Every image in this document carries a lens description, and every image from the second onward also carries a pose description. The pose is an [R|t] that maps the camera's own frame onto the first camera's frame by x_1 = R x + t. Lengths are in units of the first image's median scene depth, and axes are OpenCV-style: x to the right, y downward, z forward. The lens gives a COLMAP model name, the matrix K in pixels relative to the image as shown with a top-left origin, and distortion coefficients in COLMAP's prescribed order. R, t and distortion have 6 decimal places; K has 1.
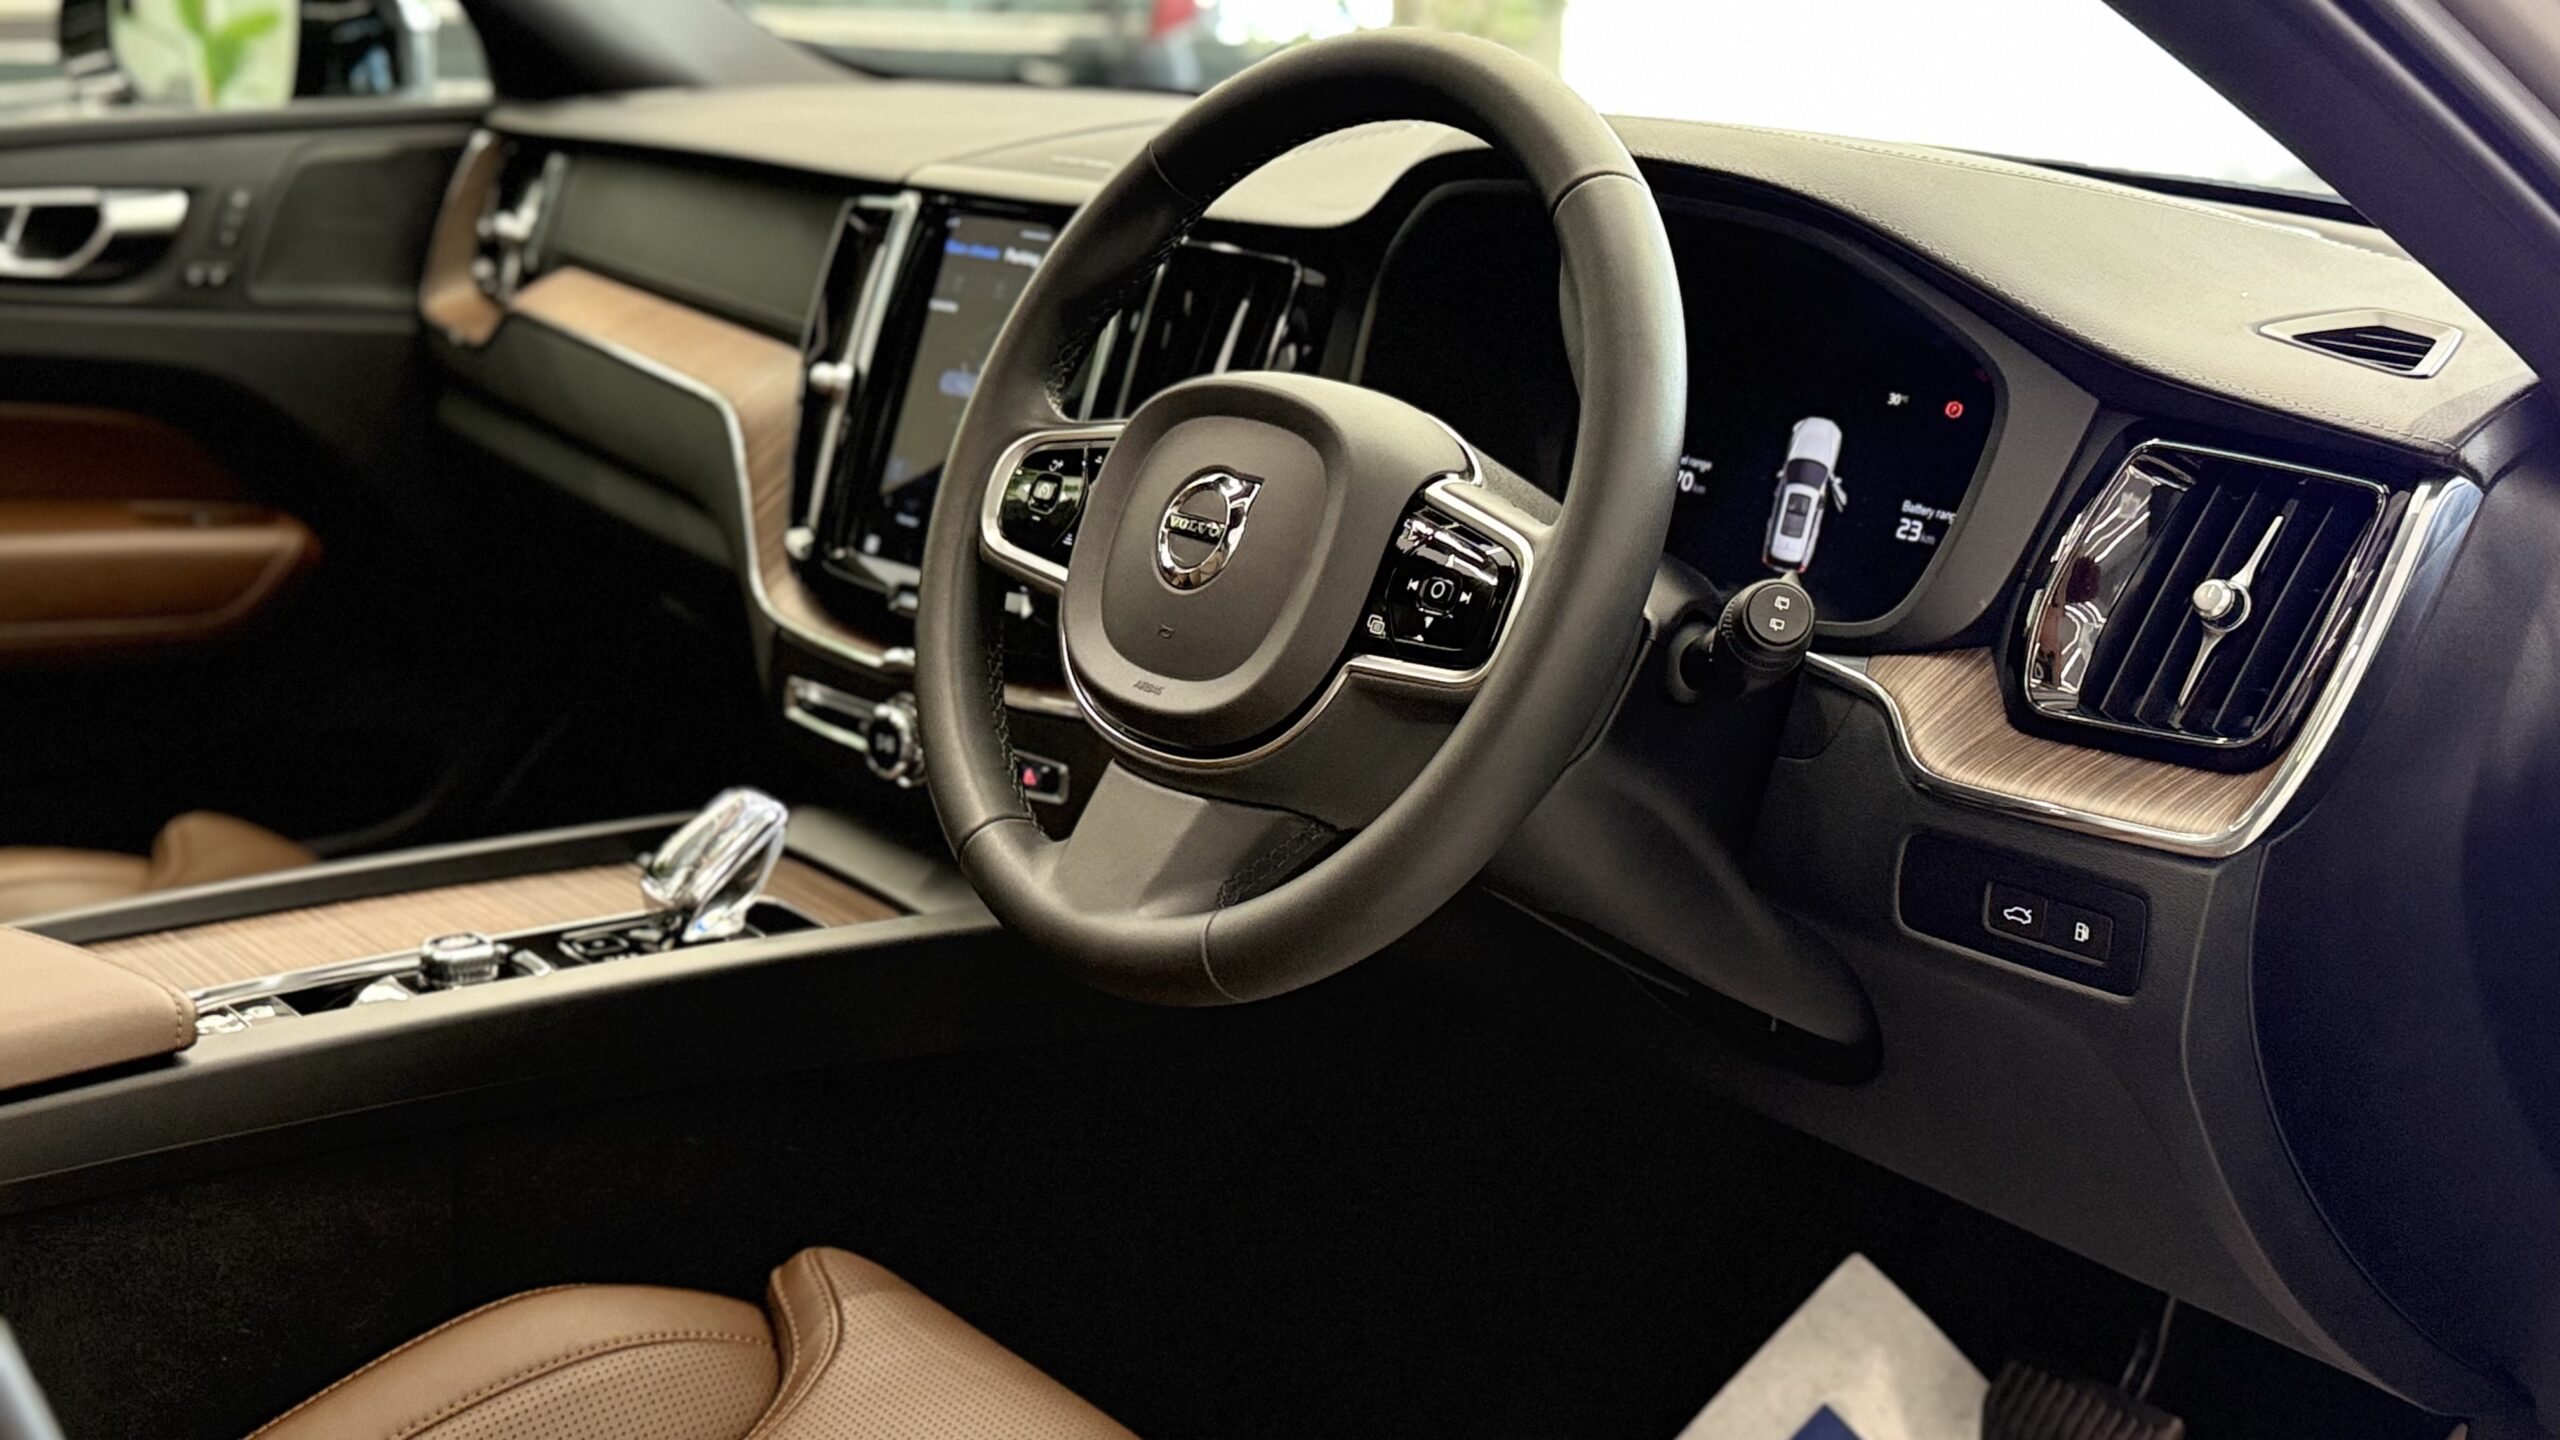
lens RADIAL K [[2626.8, 0, 1295.1], [0, 2626.8, 716.5], [0, 0, 1]] dist [0.072154, 0.000000]
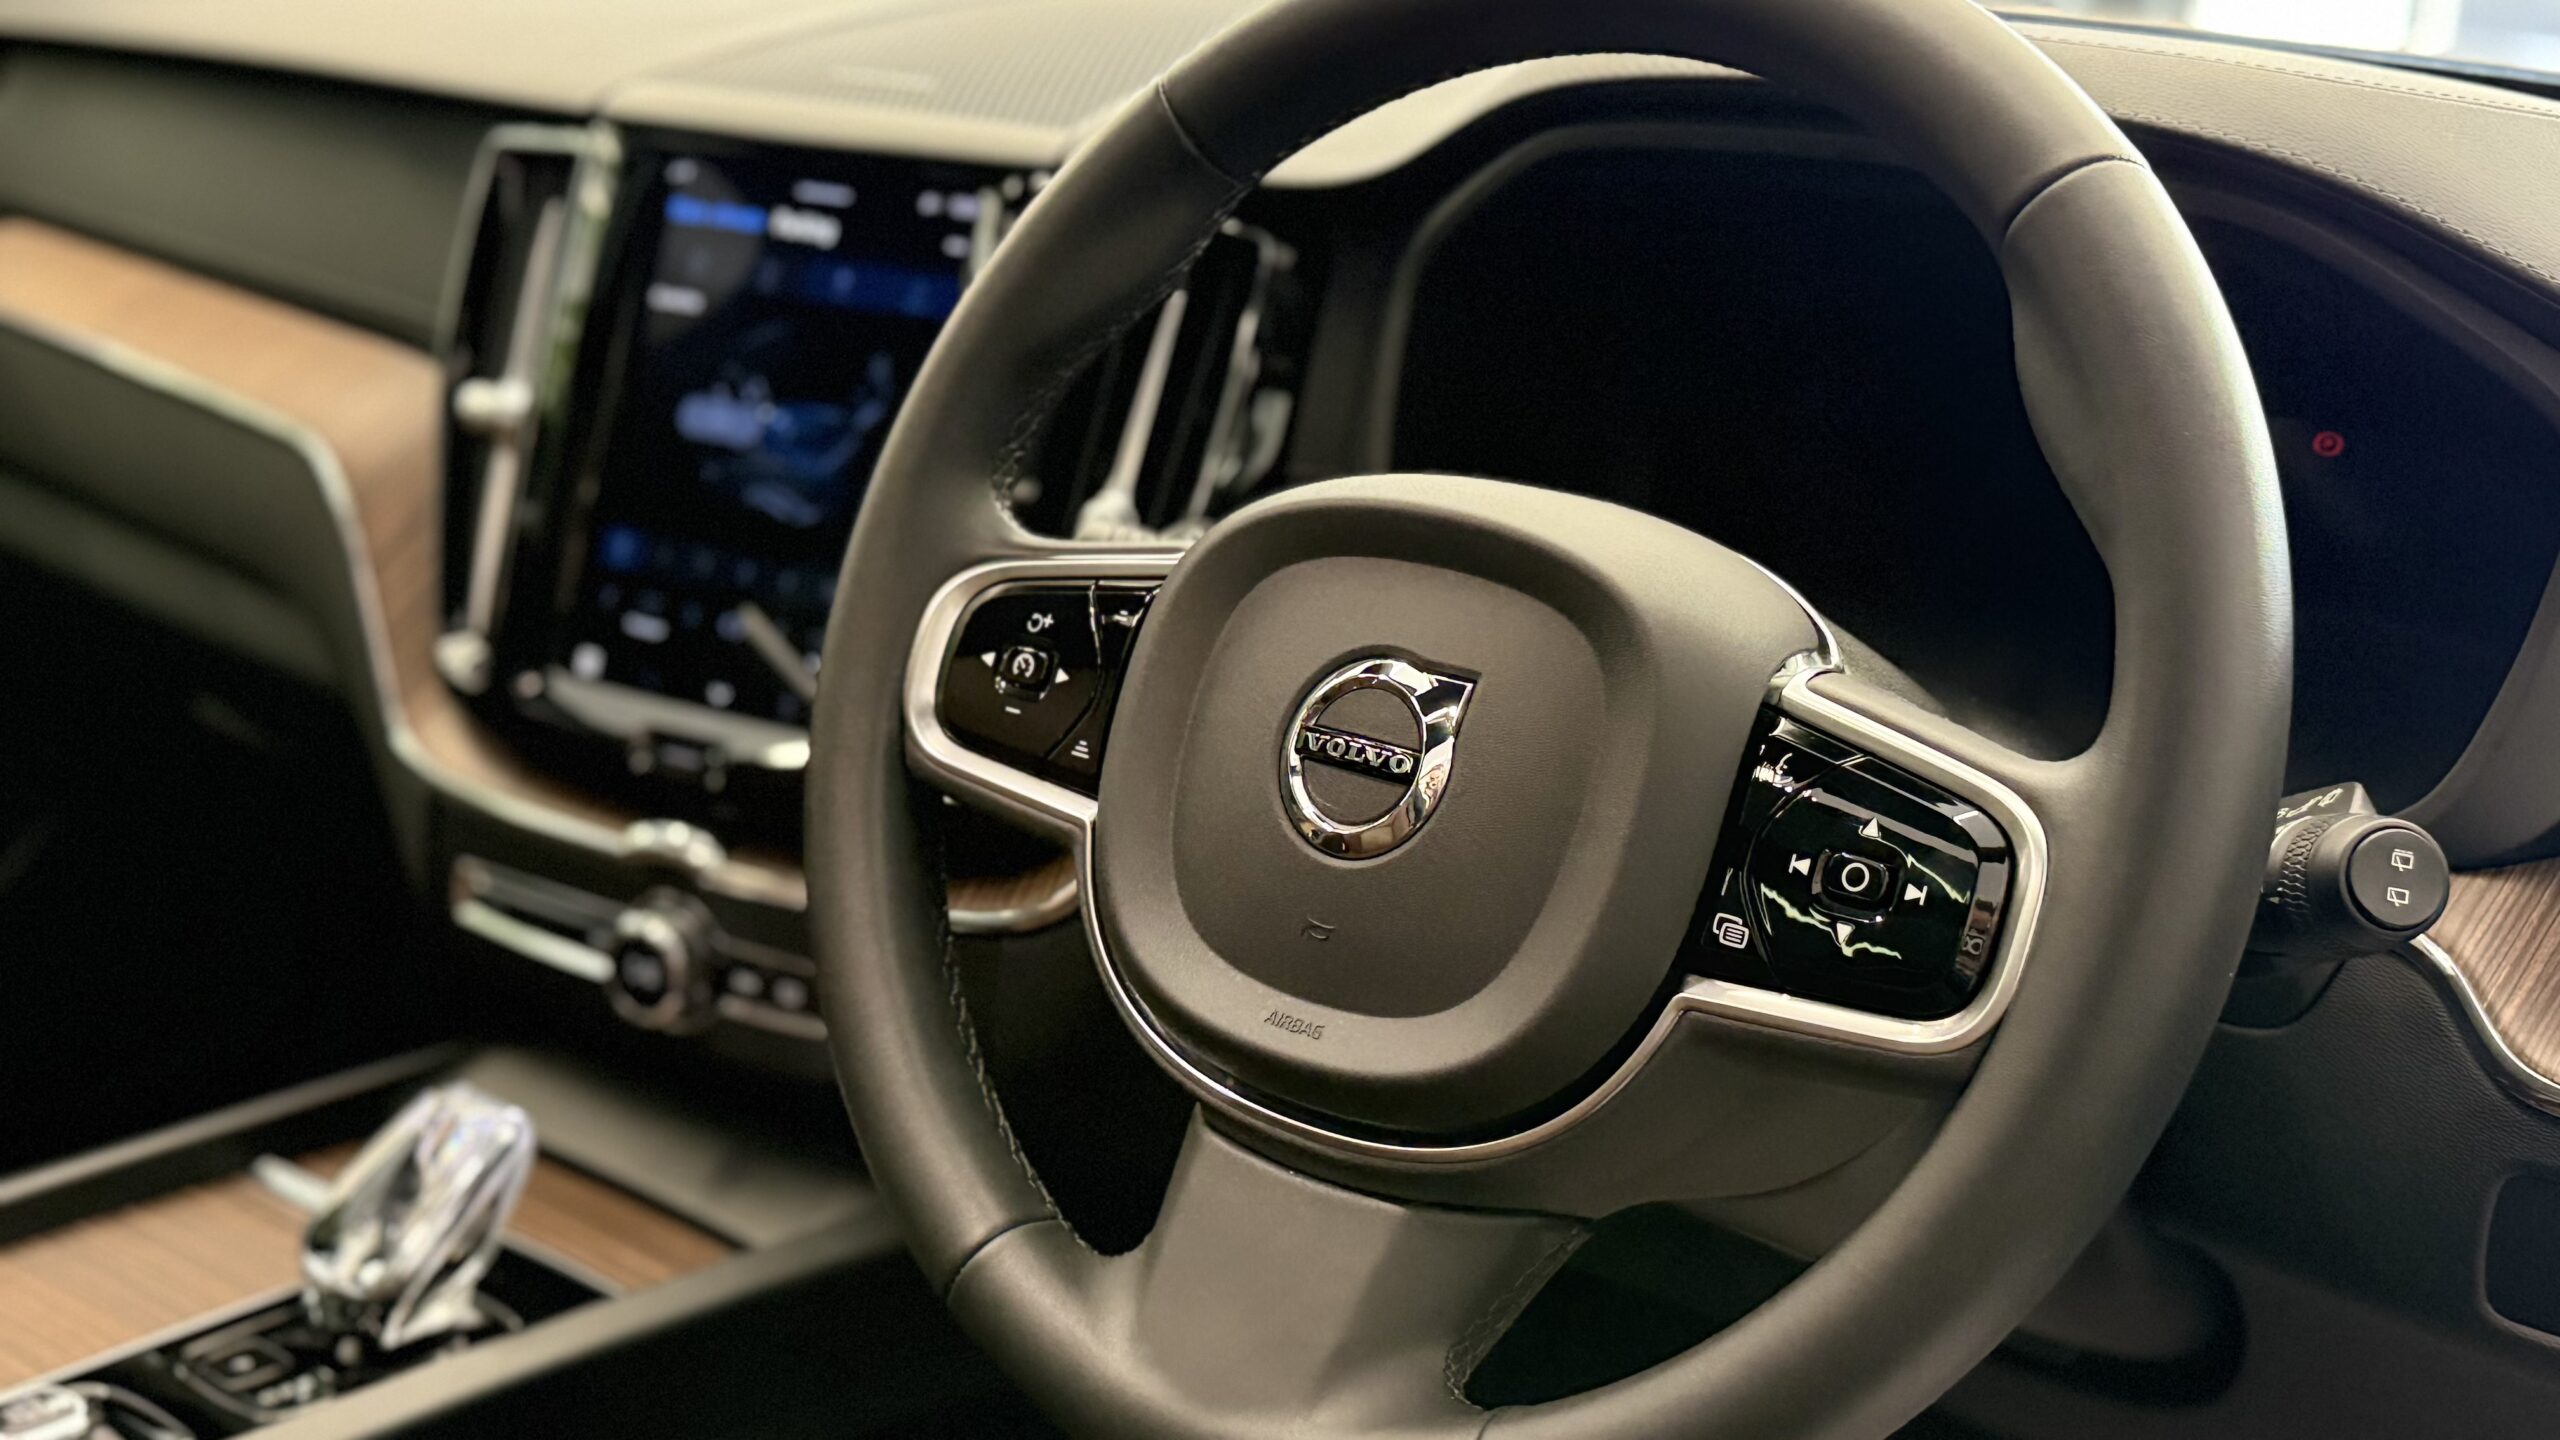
lens RADIAL K [[2979.5, 0, 1266.2], [0, 2979.5, 721.7], [0, 0, 1]] dist [0.093611, 0.000000]
pose [[0.985645, -0.061005, 0.157426, -0.153489], [0.054635, 0.997515, 0.044477, -0.102931], [-0.159748, -0.035238, 0.986529, 0.308710]]
